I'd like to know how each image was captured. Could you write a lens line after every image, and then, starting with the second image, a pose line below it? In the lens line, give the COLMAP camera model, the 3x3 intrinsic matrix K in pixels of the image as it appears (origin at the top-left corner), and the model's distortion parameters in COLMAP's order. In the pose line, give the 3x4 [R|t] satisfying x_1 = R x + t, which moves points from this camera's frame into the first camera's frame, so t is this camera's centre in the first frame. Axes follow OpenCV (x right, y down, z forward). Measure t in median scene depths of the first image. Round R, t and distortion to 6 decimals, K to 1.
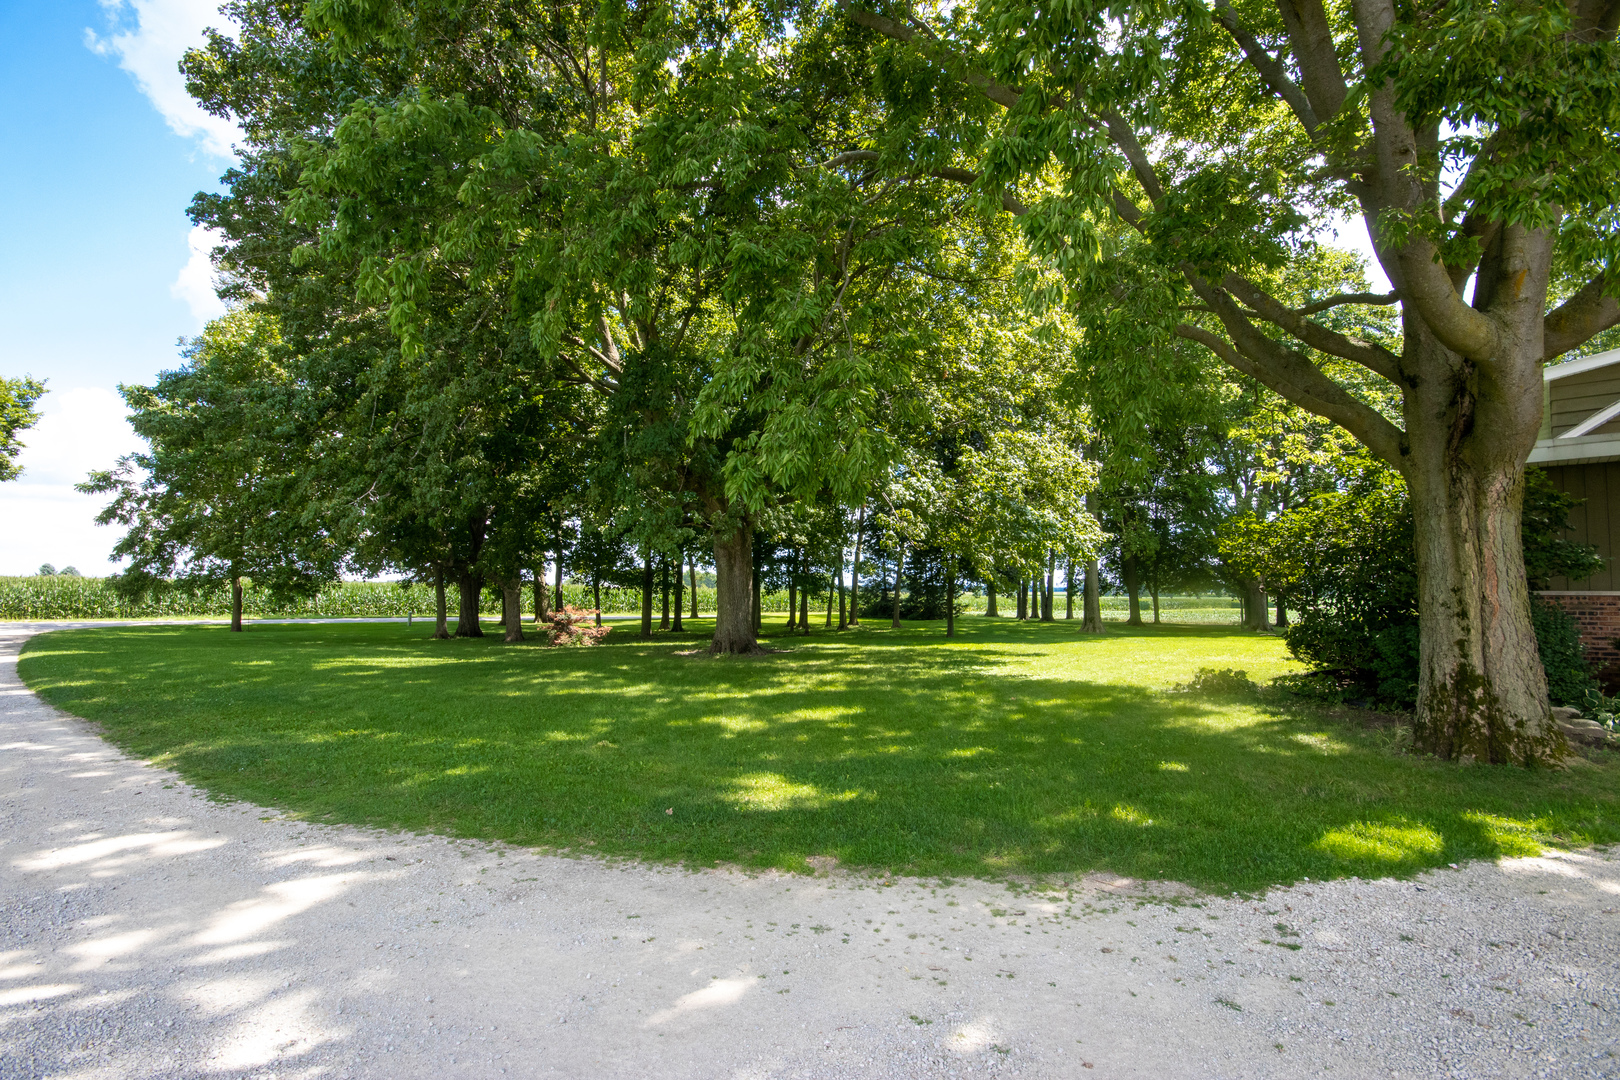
lens RADIAL K [[747.5, 0, 762.5], [0, 747.5, 593.7], [0, 0, 1]] dist [-0.016351, -0.004813]
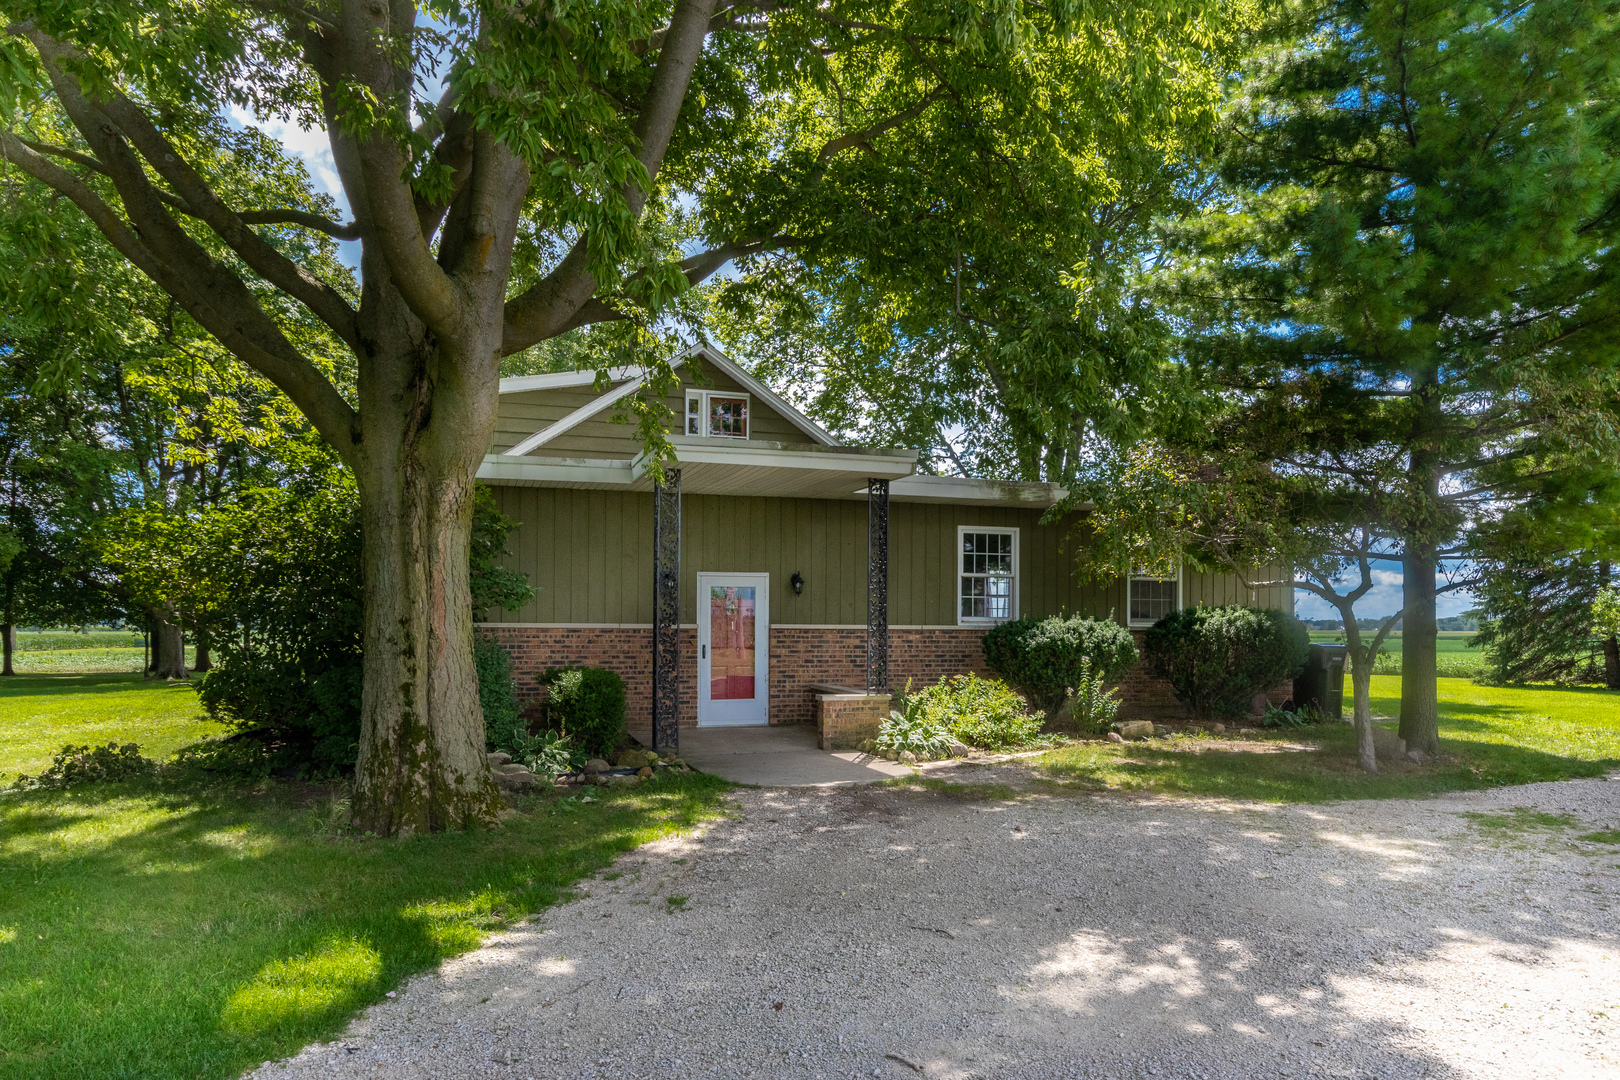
lens RADIAL K [[1048.6, 0, 810.0], [0, 1048.6, 530.9], [0, 0, 1]] dist [0.019647, 0.000746]
pose [[0.427493, 0.081122, 0.900371, 0.077762], [0.000252, 0.995955, -0.089854, -0.000063], [-0.904018, 0.038639, 0.425744, 0.089150]]
